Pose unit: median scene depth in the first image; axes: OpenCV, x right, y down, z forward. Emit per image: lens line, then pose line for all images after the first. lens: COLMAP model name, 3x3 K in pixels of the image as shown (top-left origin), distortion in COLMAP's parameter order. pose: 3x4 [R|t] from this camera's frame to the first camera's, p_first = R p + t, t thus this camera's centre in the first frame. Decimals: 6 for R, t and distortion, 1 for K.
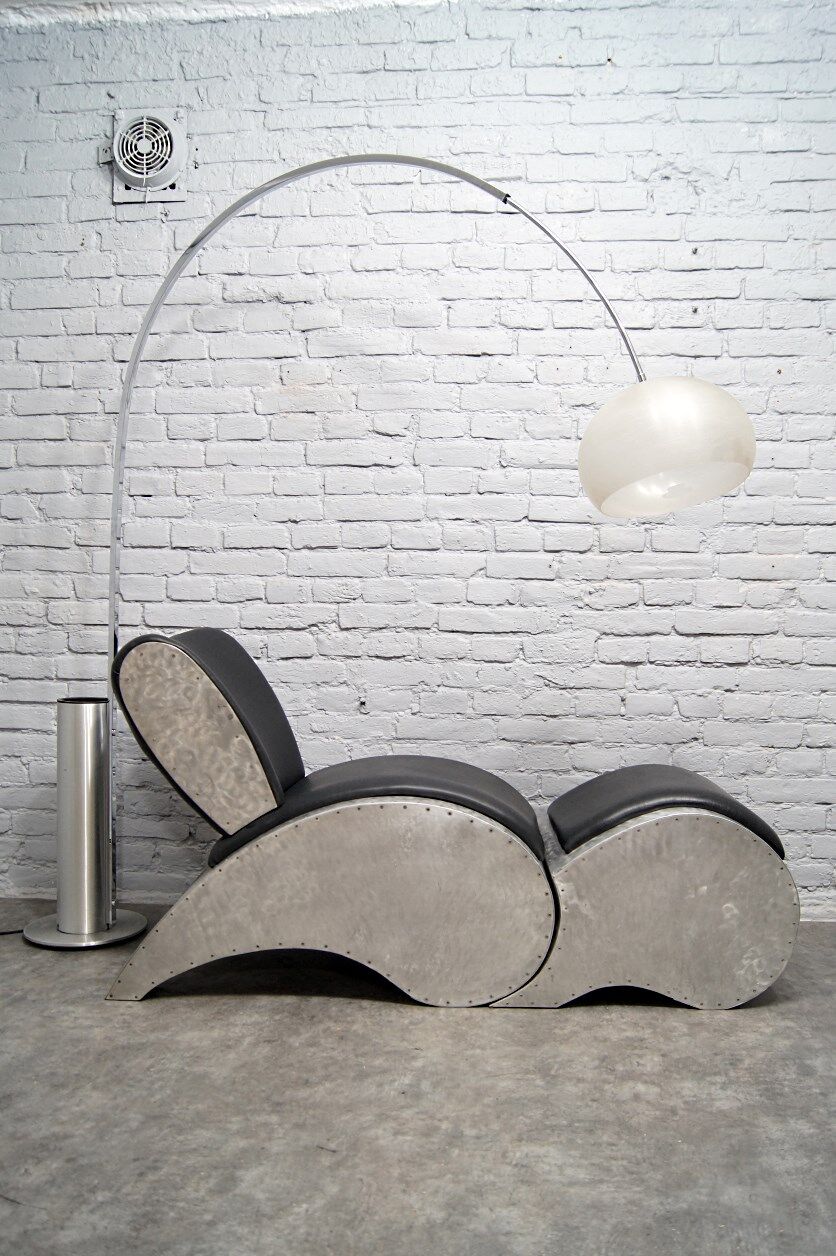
lens RADIAL K [[1078.3, 0, 428.1], [0, 1078.3, 636.0], [0, 0, 1]] dist [-0.075257, 0.013313]
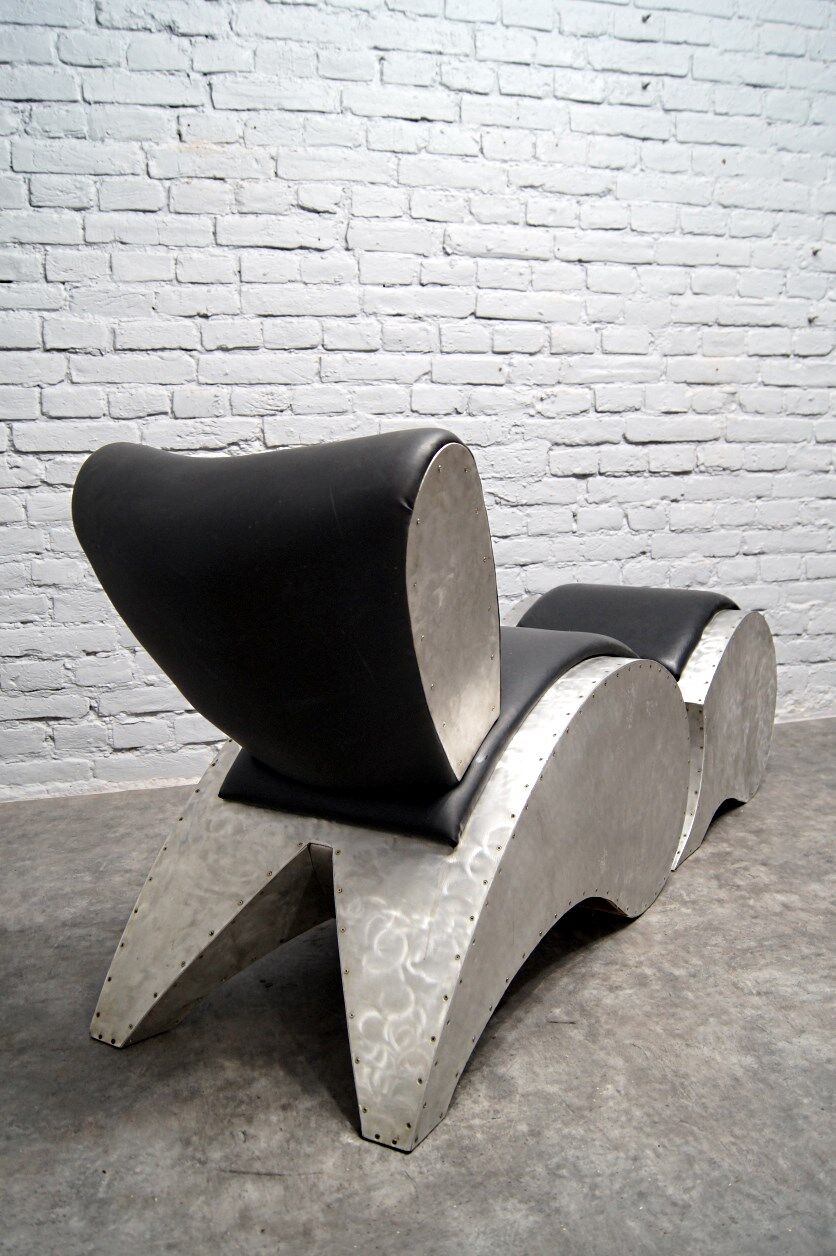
lens RADIAL K [[1078.3, 0, 432.2], [0, 1078.3, 646.7], [0, 0, 1]] dist [-0.075257, 0.013313]
pose [[0.935387, -0.087850, 0.342539, -0.268349], [0.040803, 0.988993, 0.142222, 0.034530], [-0.351263, -0.119056, 0.928677, 0.160460]]
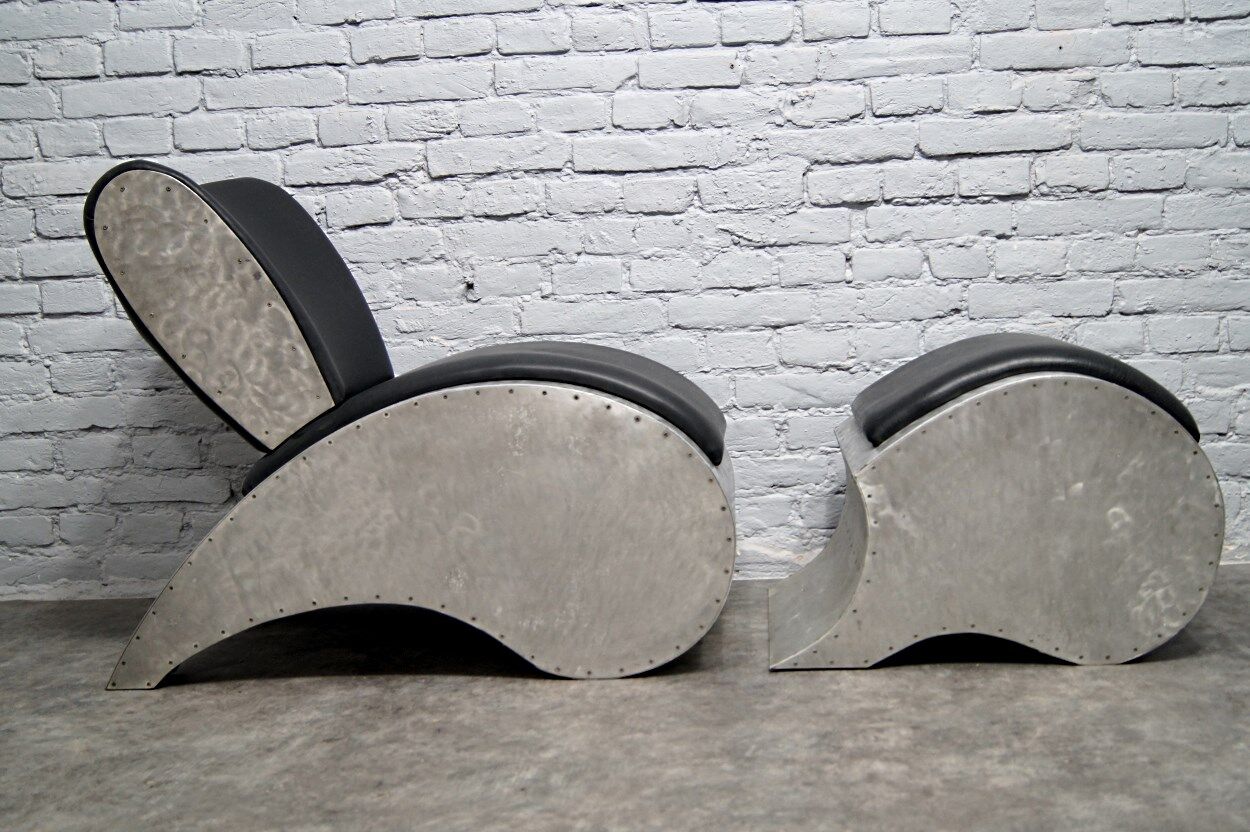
lens RADIAL K [[1467.7, 0, 631.9], [0, 1467.7, 413.0], [0, 0, 1]] dist [-0.045729, 0.000000]
pose [[0.998645, -0.051848, 0.004553, 0.034831], [0.051450, 0.996612, 0.064162, 0.090903], [-0.007864, -0.063841, 0.997929, 0.065117]]
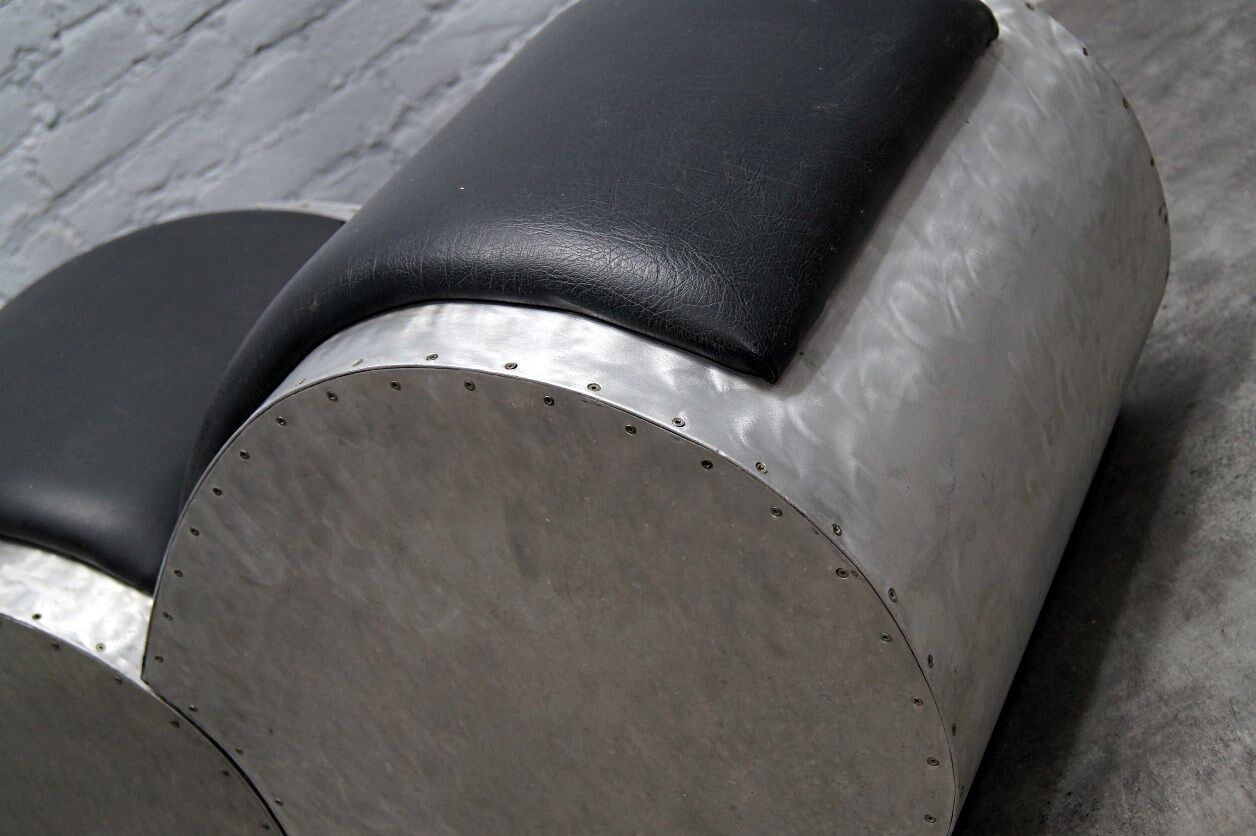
lens RADIAL K [[2011.1, 0, 634.1], [0, 2011.1, 421.8], [0, 0, 1]] dist [-0.013981, 0.000000]
pose [[0.804341, -0.593793, 0.021105, 0.086942], [0.566271, 0.776849, 0.275396, 0.076776], [-0.179924, -0.209562, 0.961099, 0.181483]]
